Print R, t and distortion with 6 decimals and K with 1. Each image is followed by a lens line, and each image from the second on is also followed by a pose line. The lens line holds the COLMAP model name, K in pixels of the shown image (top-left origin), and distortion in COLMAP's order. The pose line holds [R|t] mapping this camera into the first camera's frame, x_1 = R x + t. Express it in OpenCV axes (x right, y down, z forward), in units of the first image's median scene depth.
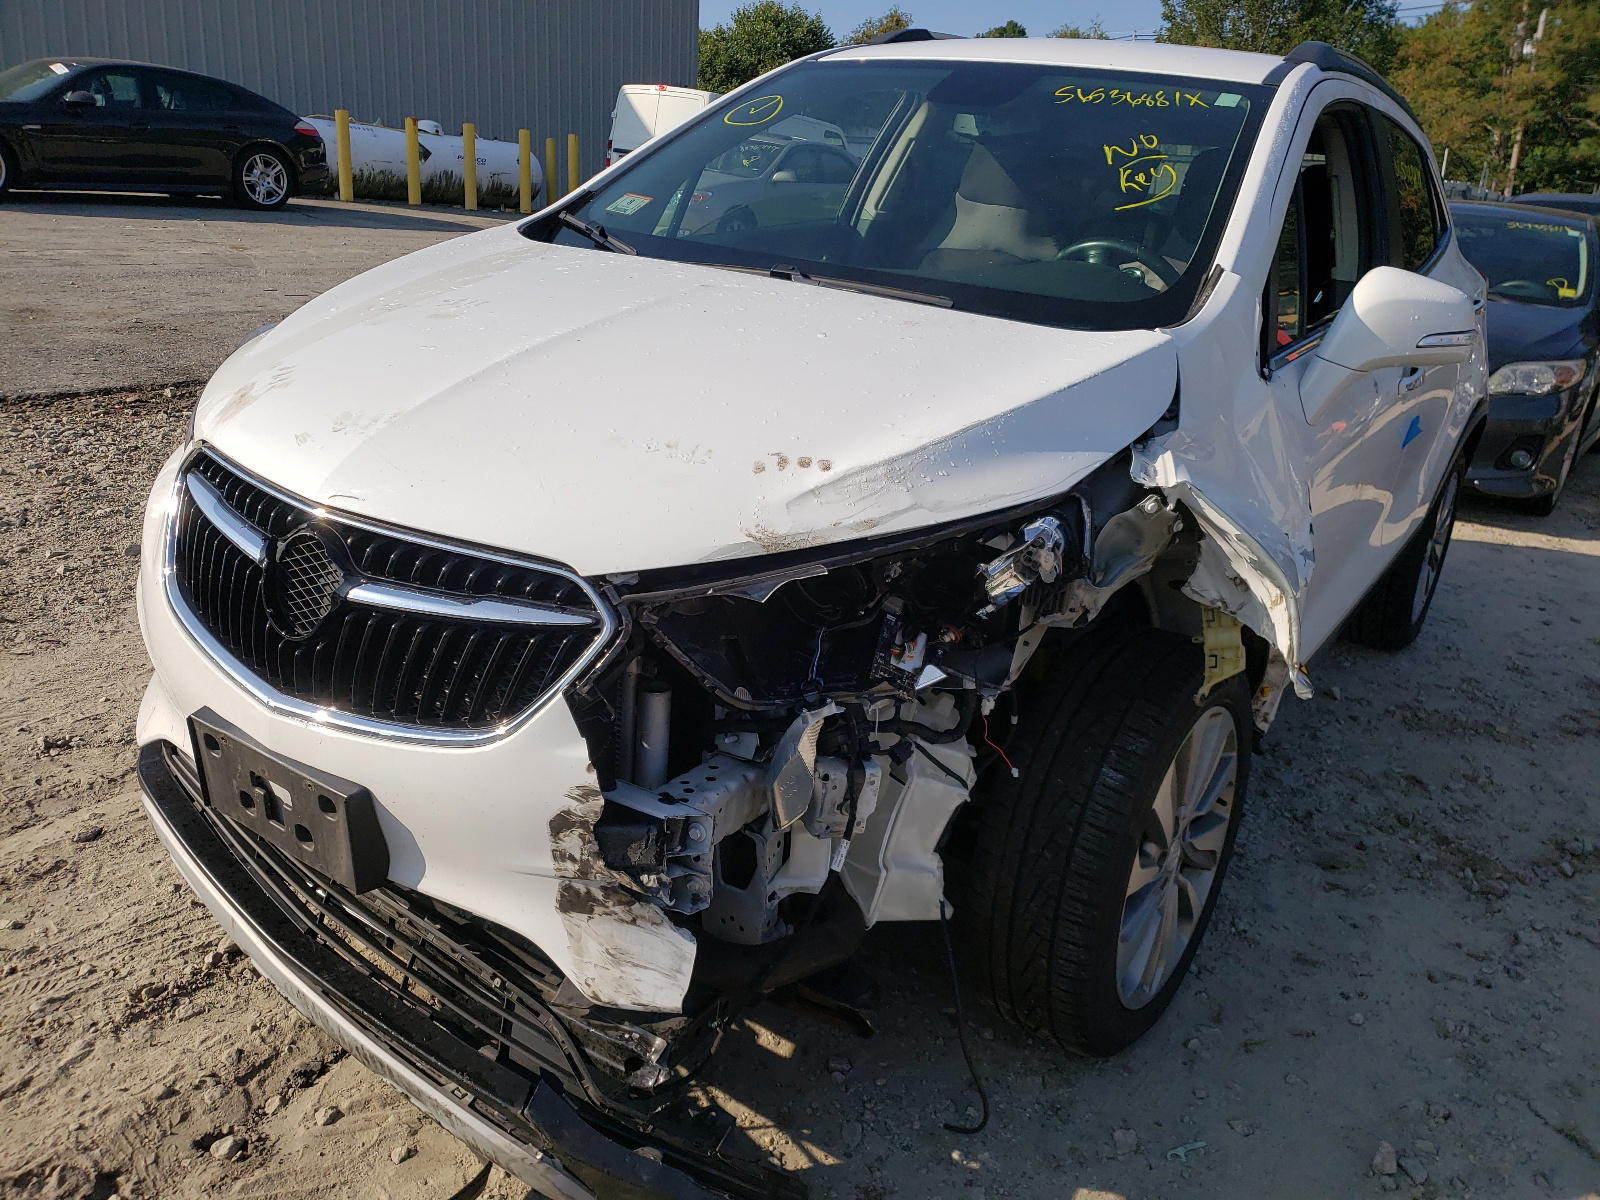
lens RADIAL K [[1203.7, 0, 787.7], [0, 1203.7, 599.3], [0, 0, 1]] dist [-0.002213, -0.005033]
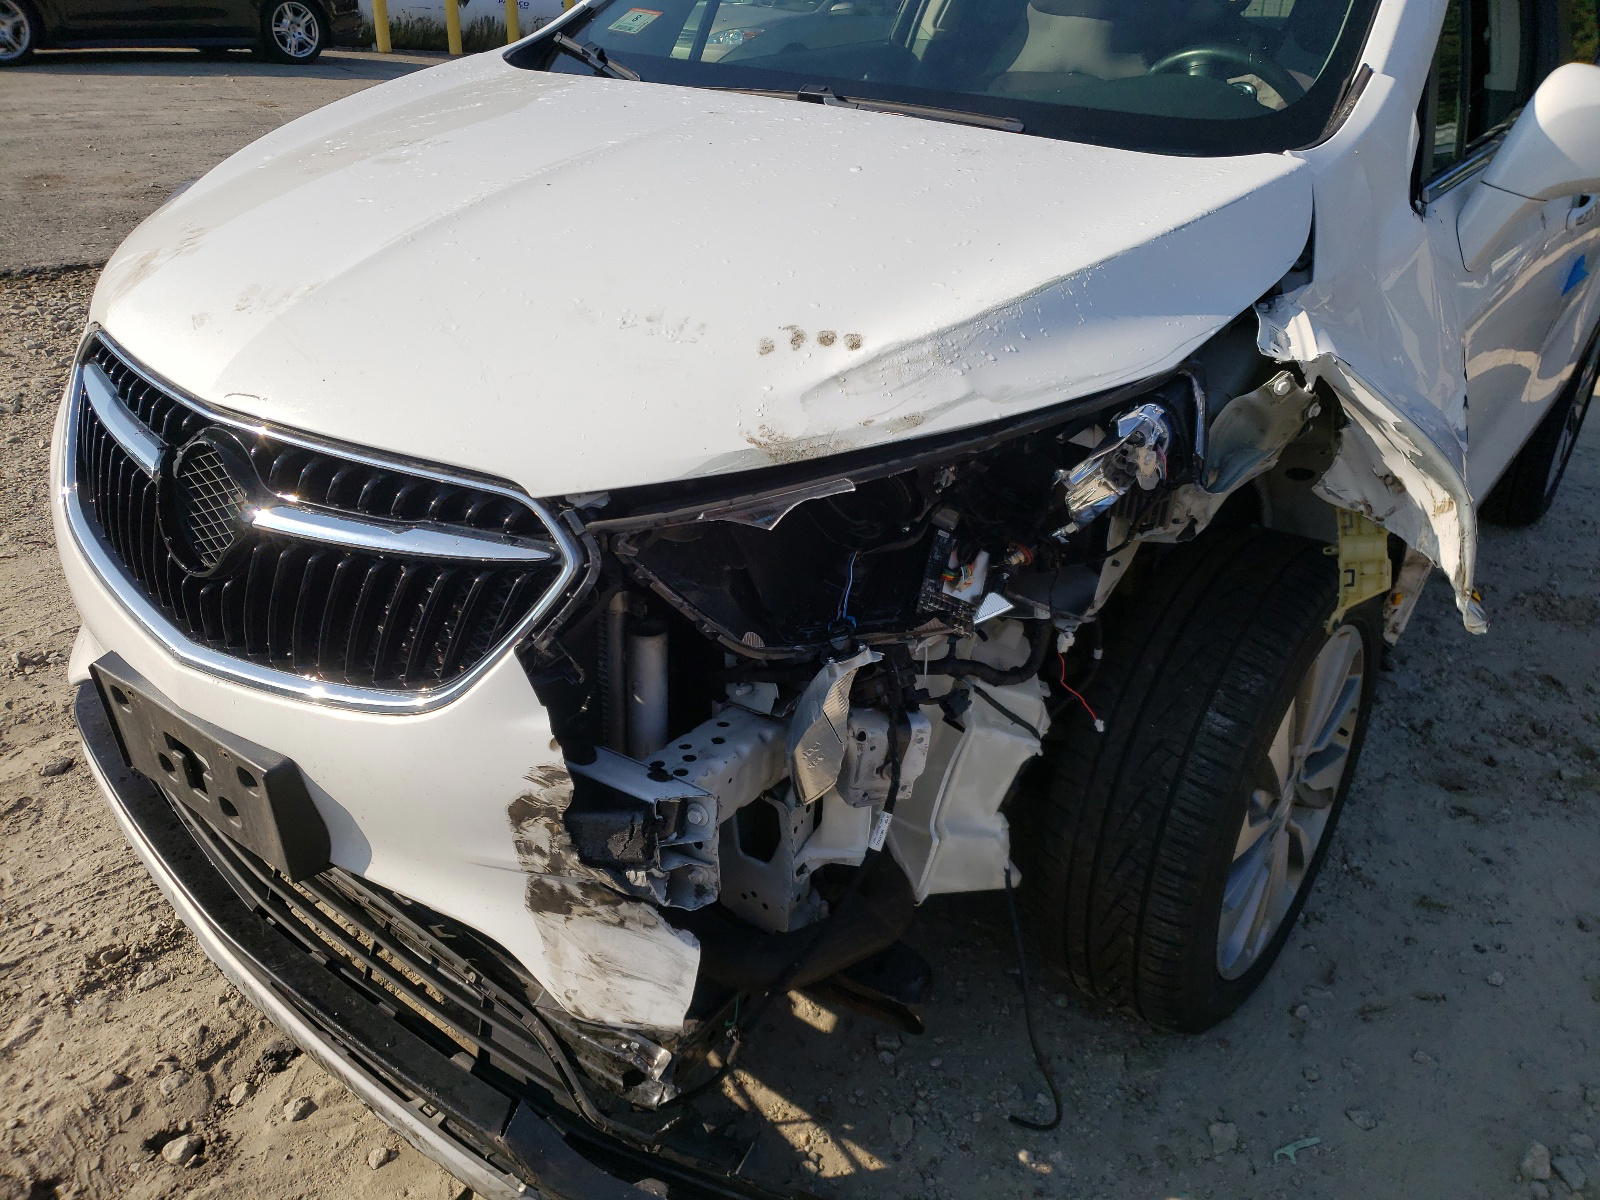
lens RADIAL K [[1226.4, 0, 800.0], [0, 1226.4, 600.0], [0, 0, 1]] dist [-0.004796, 0.008245]
pose [[0.998974, -0.011483, -0.043805, 0.024671], [0.016220, 0.993869, 0.109365, -0.029310], [0.042281, -0.109964, 0.993036, 0.176873]]
